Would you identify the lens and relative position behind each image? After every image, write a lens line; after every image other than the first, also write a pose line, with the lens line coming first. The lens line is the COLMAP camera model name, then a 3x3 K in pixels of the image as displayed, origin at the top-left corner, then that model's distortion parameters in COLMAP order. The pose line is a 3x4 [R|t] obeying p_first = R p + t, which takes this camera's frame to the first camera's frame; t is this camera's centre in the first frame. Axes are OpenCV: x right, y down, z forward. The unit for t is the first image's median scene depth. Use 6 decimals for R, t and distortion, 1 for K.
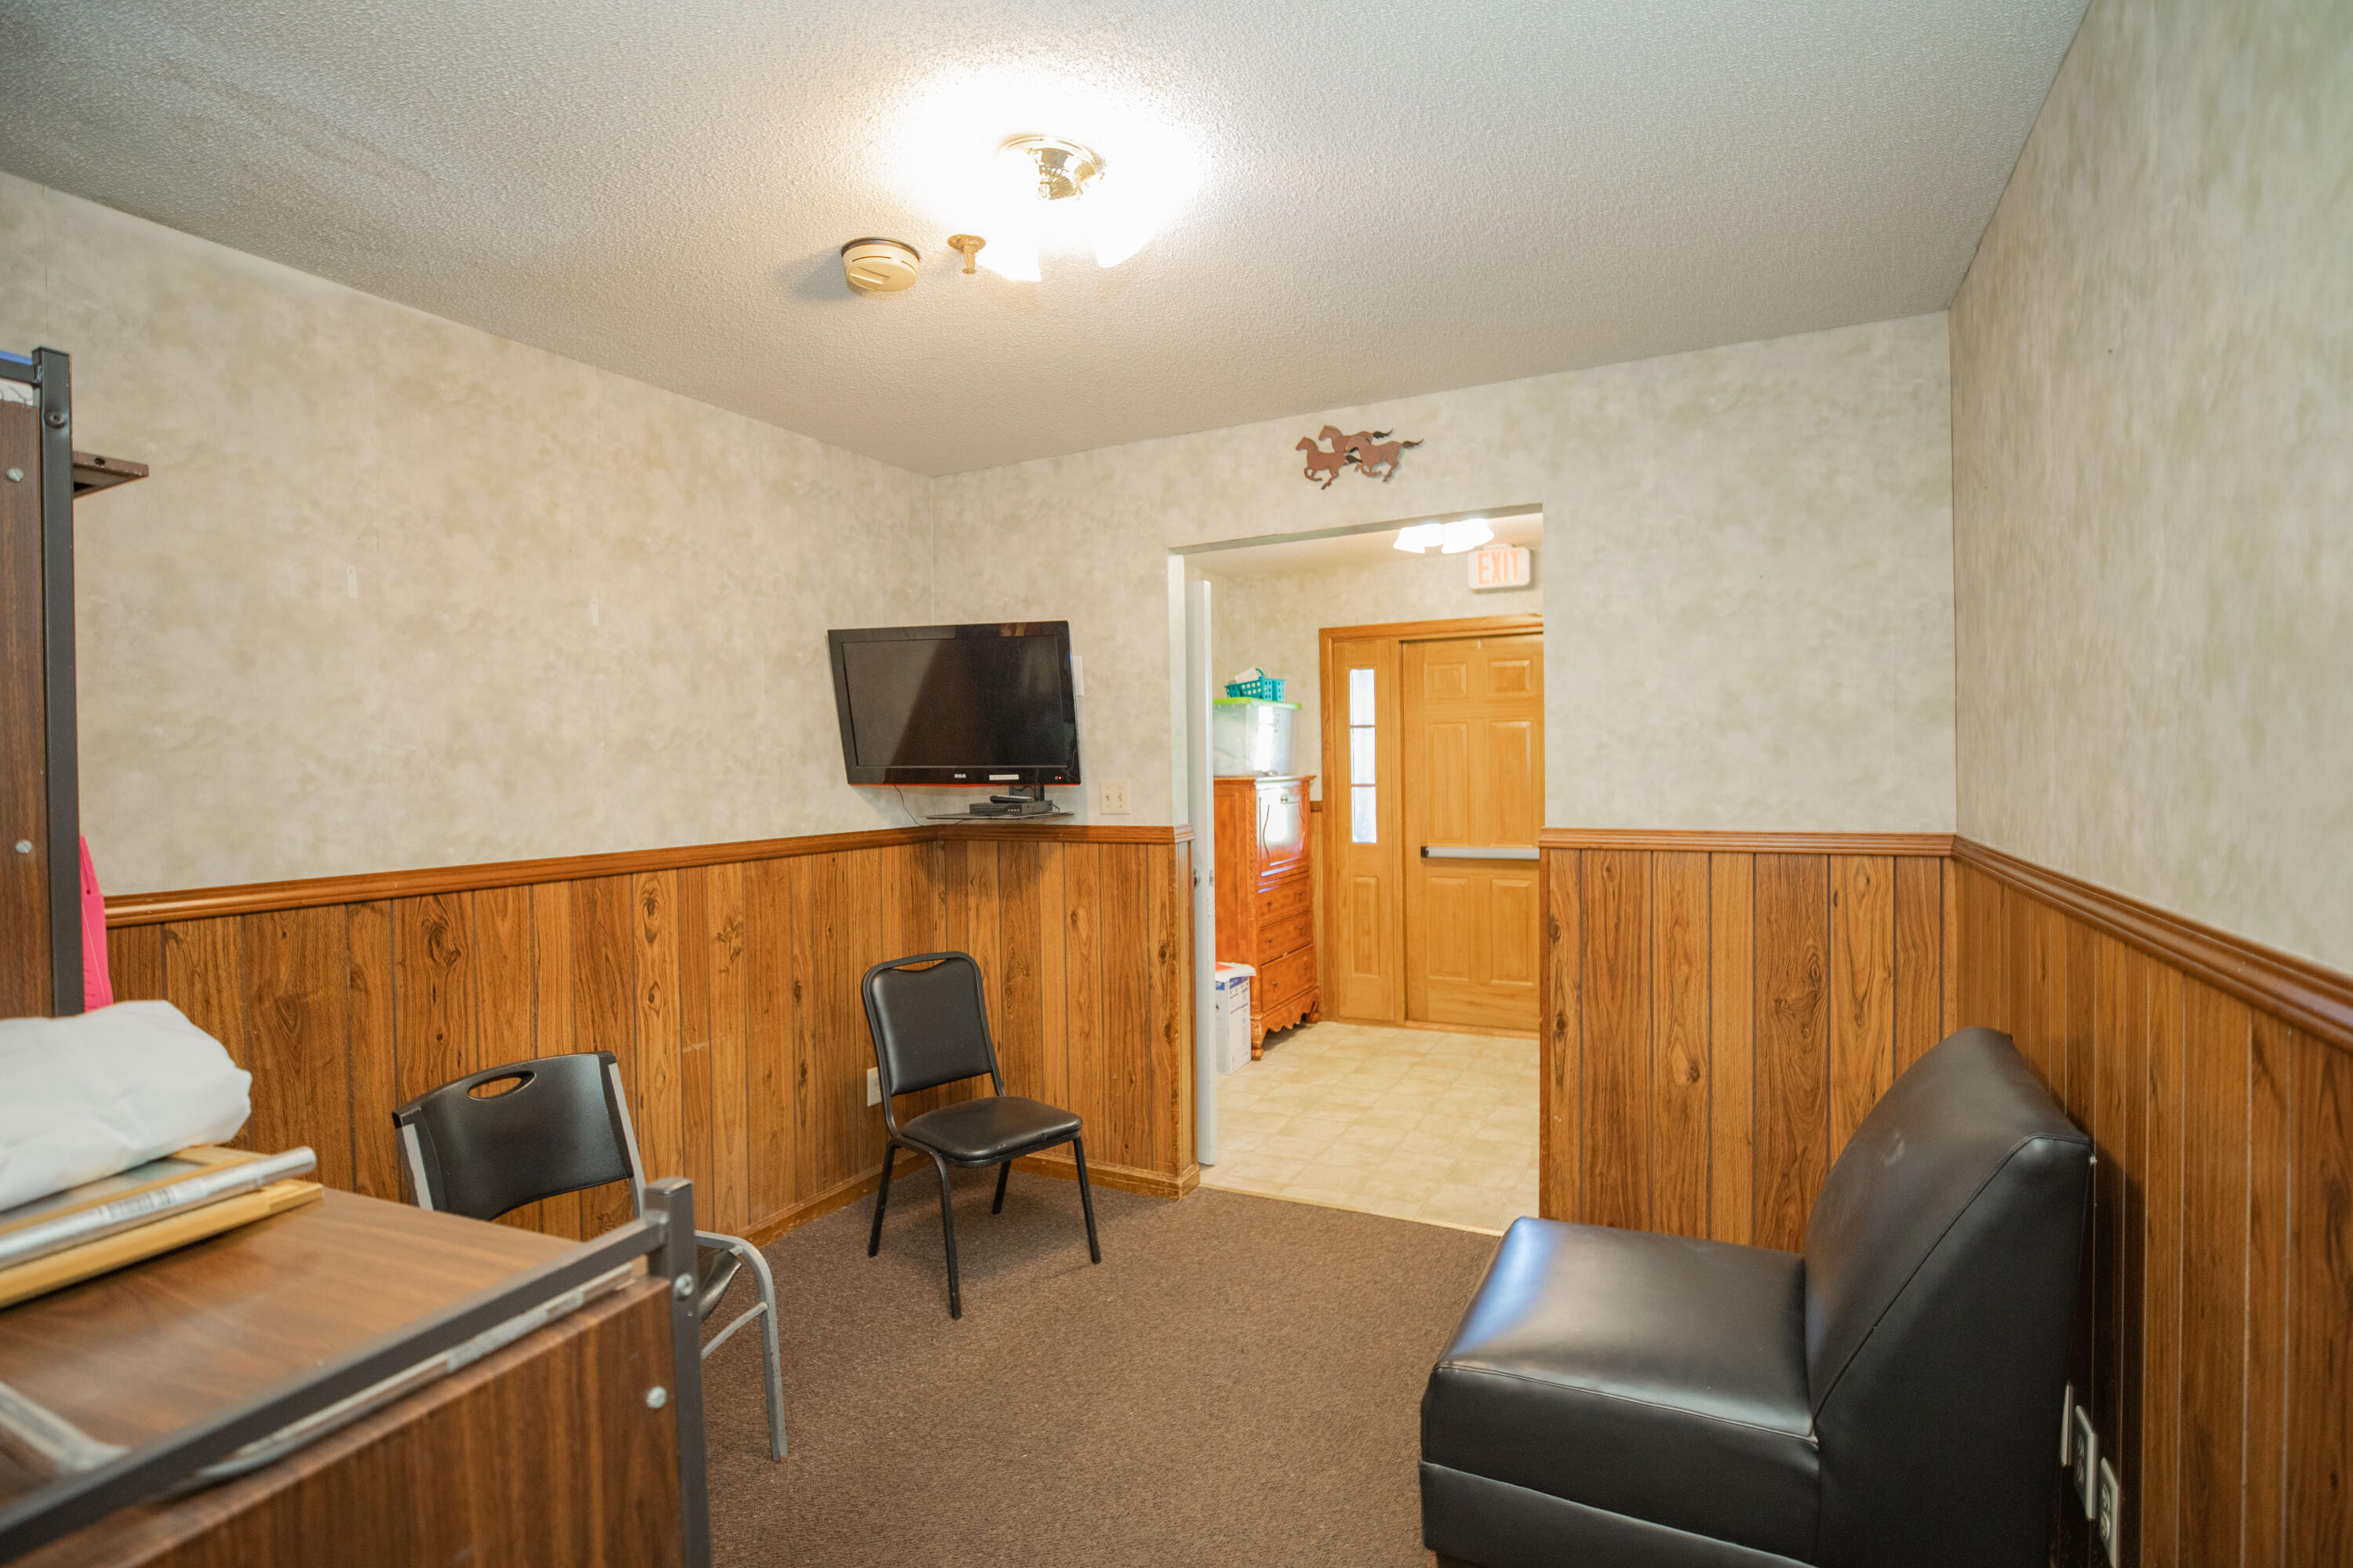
lens RADIAL K [[1132.2, 0, 1176.3], [0, 1132.2, 773.4], [0, 0, 1]] dist [-0.036462, 0.011130]
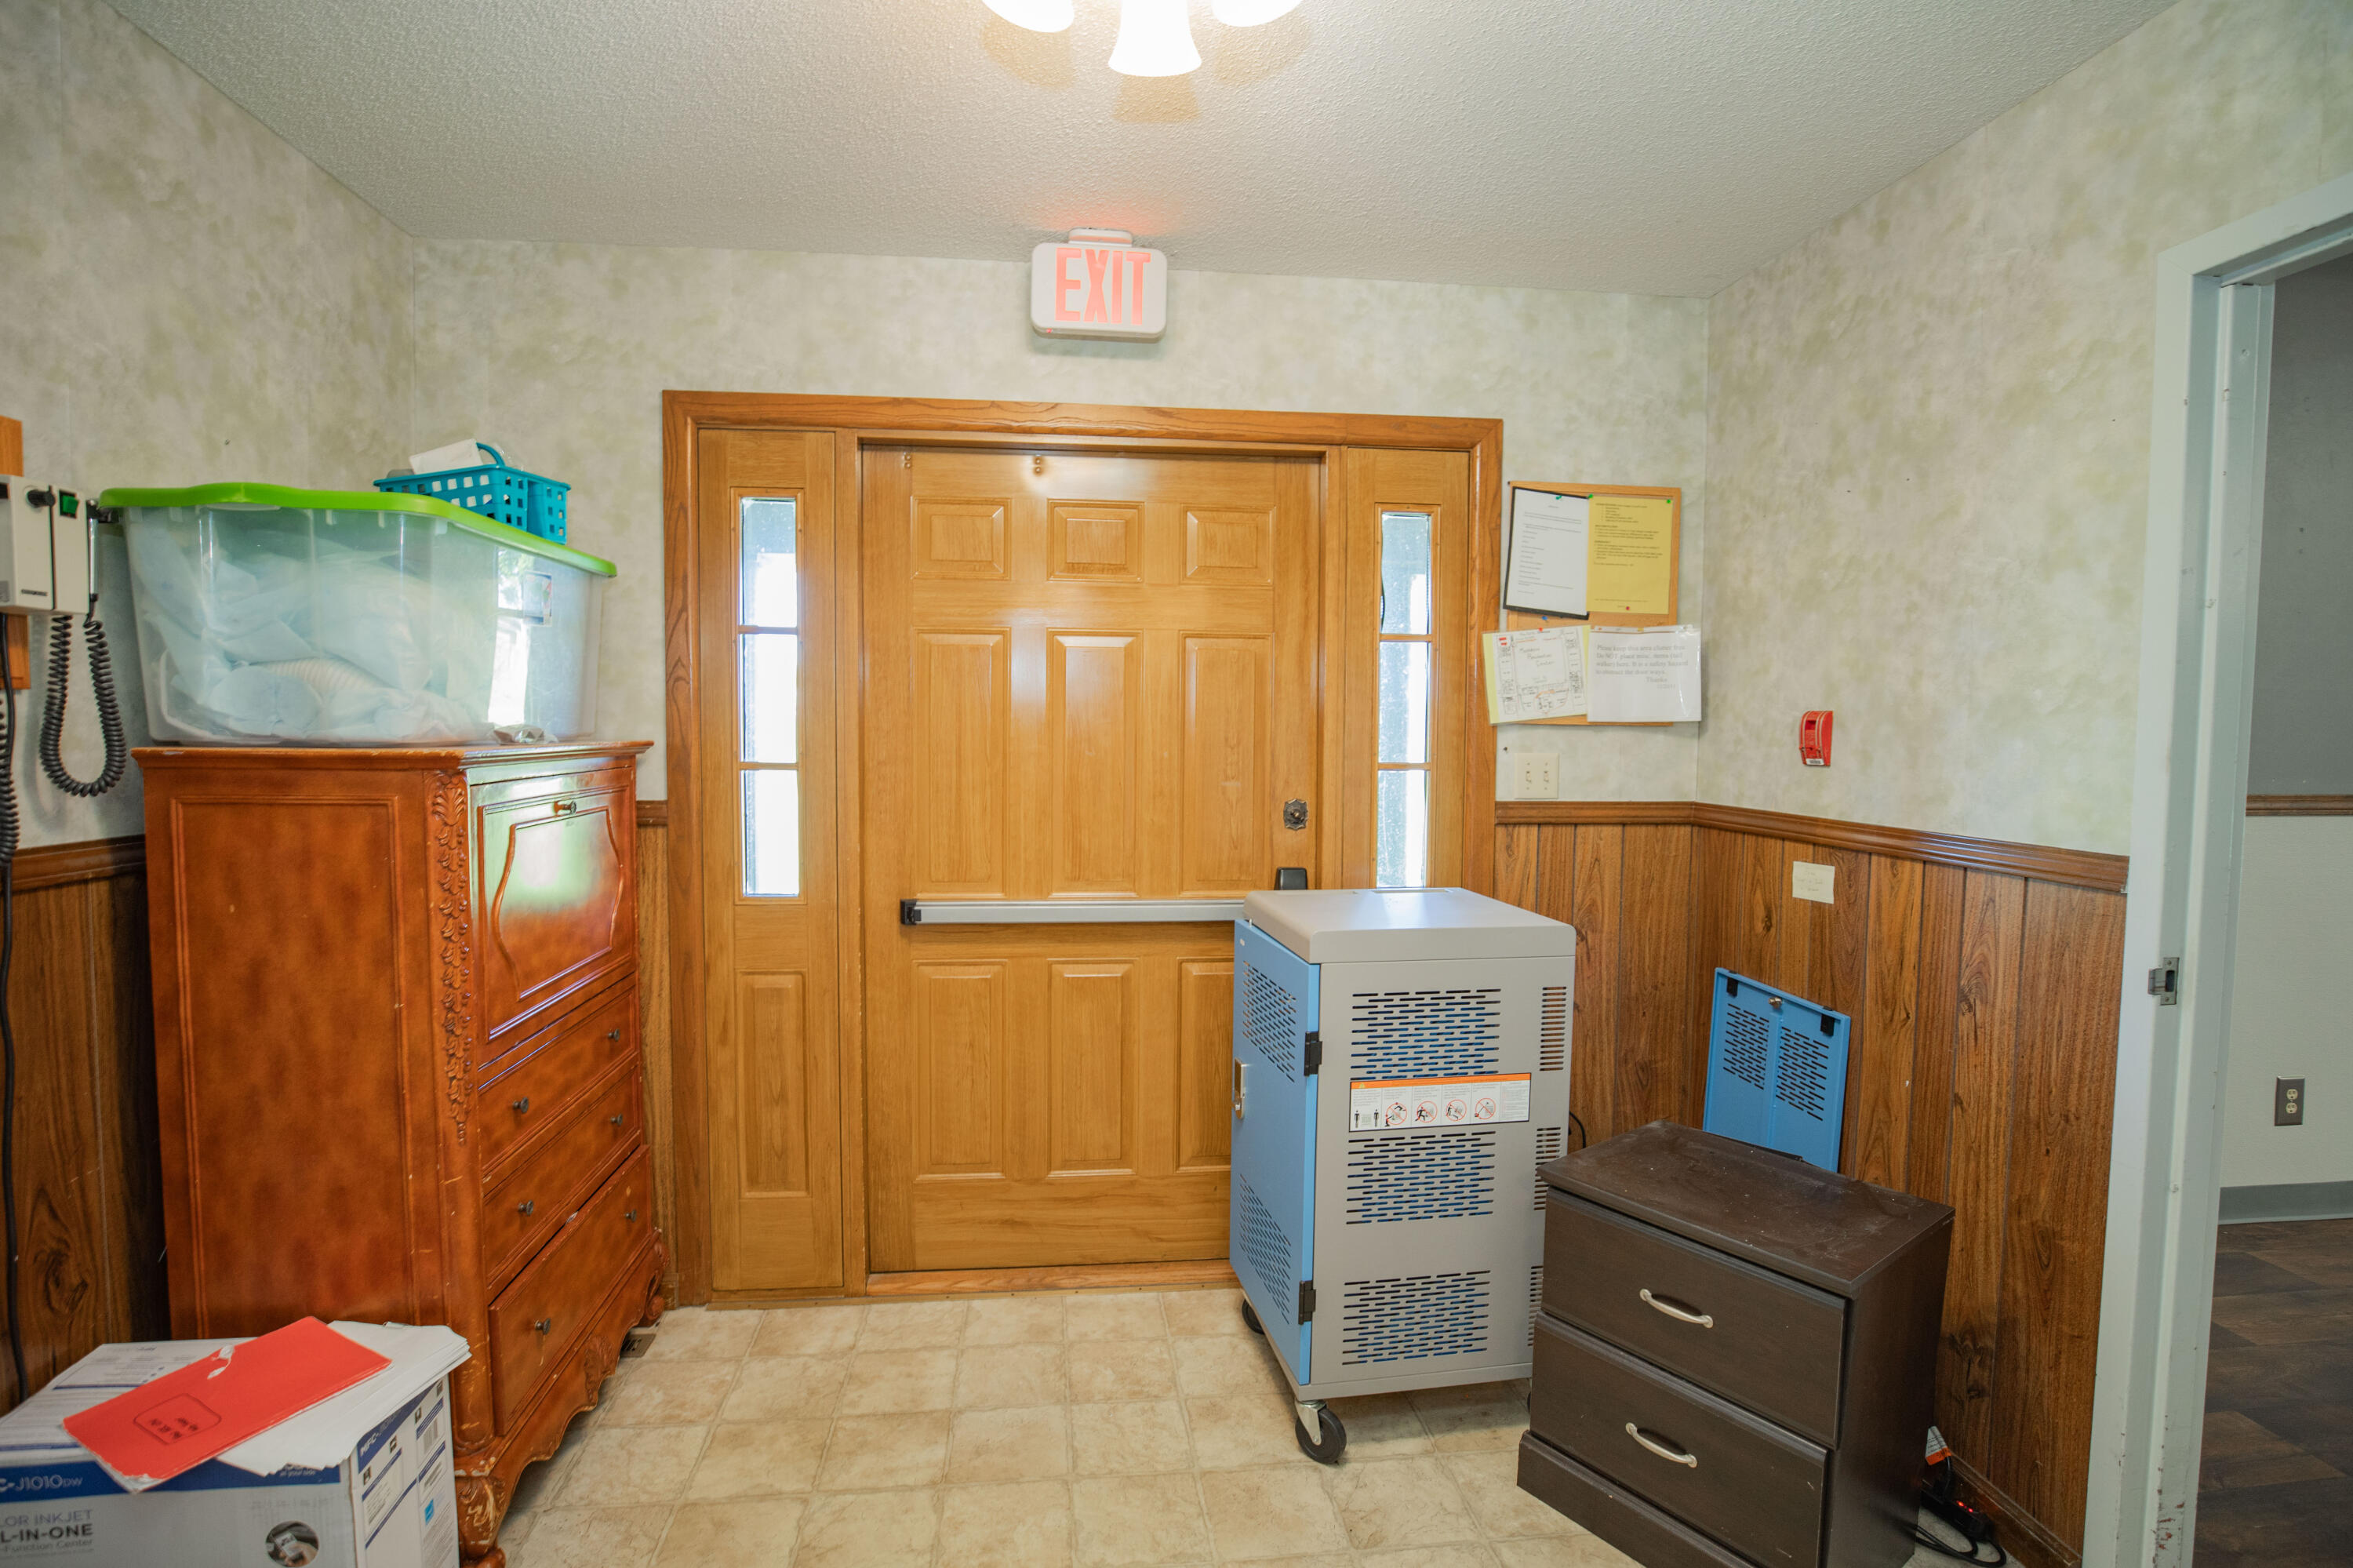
lens RADIAL K [[1132.2, 0, 1168.9], [0, 1132.2, 788.6], [0, 0, 1]] dist [-0.036462, 0.011130]
pose [[0.837846, -0.006486, 0.545869, 0.058077], [-0.018276, 0.999036, 0.039922, -0.001018], [-0.545601, -0.043425, 0.836919, 0.560139]]
